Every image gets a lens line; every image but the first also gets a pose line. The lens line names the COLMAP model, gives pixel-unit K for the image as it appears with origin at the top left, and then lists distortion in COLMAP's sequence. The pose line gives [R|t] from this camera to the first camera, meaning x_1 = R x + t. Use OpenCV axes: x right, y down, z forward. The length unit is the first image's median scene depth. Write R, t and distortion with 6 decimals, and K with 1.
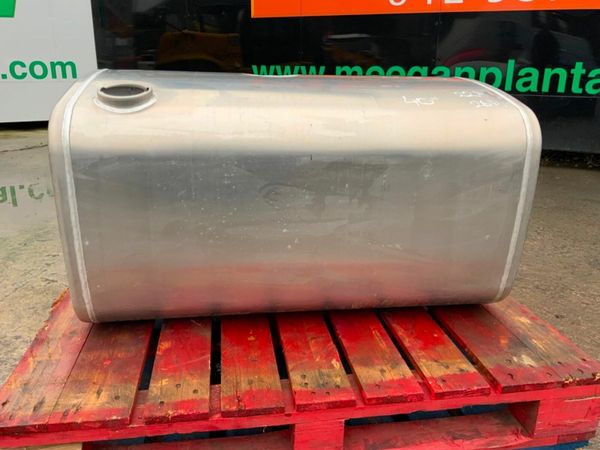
lens RADIAL K [[498.3, 0, 300.7], [0, 498.3, 227.7], [0, 0, 1]] dist [0.048307, -0.095082]
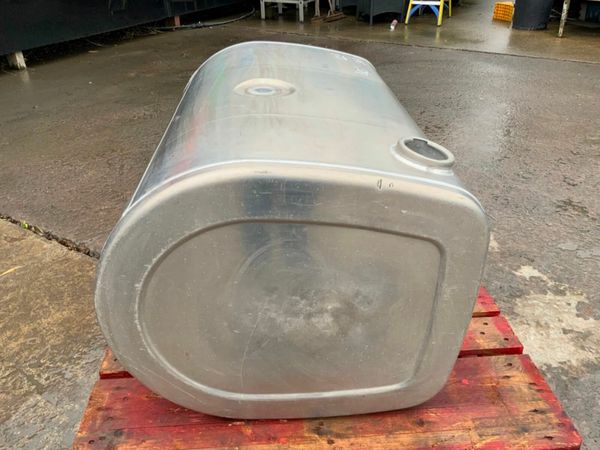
lens RADIAL K [[498.3, 0, 302.1], [0, 498.3, 227.5], [0, 0, 1]] dist [0.048307, -0.095082]
pose [[0.082630, -0.531120, 0.843258, -1.020618], [0.319719, 0.815553, 0.482342, -0.566378], [-0.943903, 0.229749, 0.237199, 0.885276]]
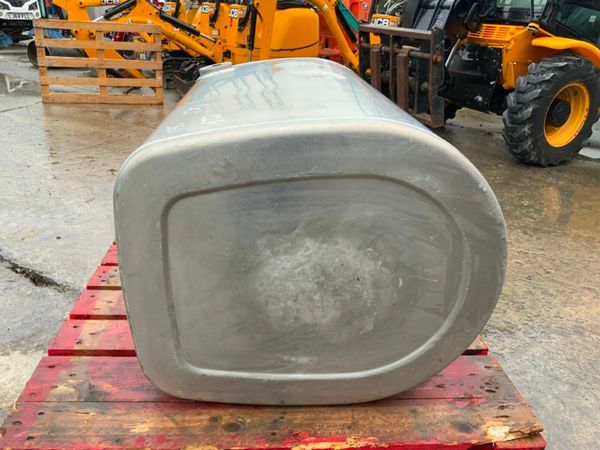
lens RADIAL K [[498.3, 0, 298.1], [0, 498.3, 223.4], [0, 0, 1]] dist [0.048307, -0.095082]
pose [[-0.079252, 0.370391, -0.925489, 1.063696], [-0.370841, 0.850821, 0.372265, -0.456280], [0.925309, 0.372712, 0.069927, 1.124081]]
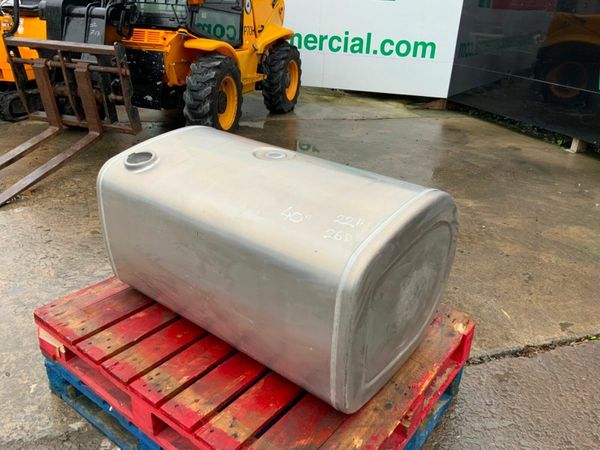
lens RADIAL K [[498.3, 0, 299.0], [0, 498.3, 227.1], [0, 0, 1]] dist [0.048307, -0.095082]
pose [[0.692597, 0.315527, -0.648654, 0.955156], [-0.262817, 0.947825, 0.180432, -0.418251], [0.671742, 0.045510, 0.739386, 0.145967]]
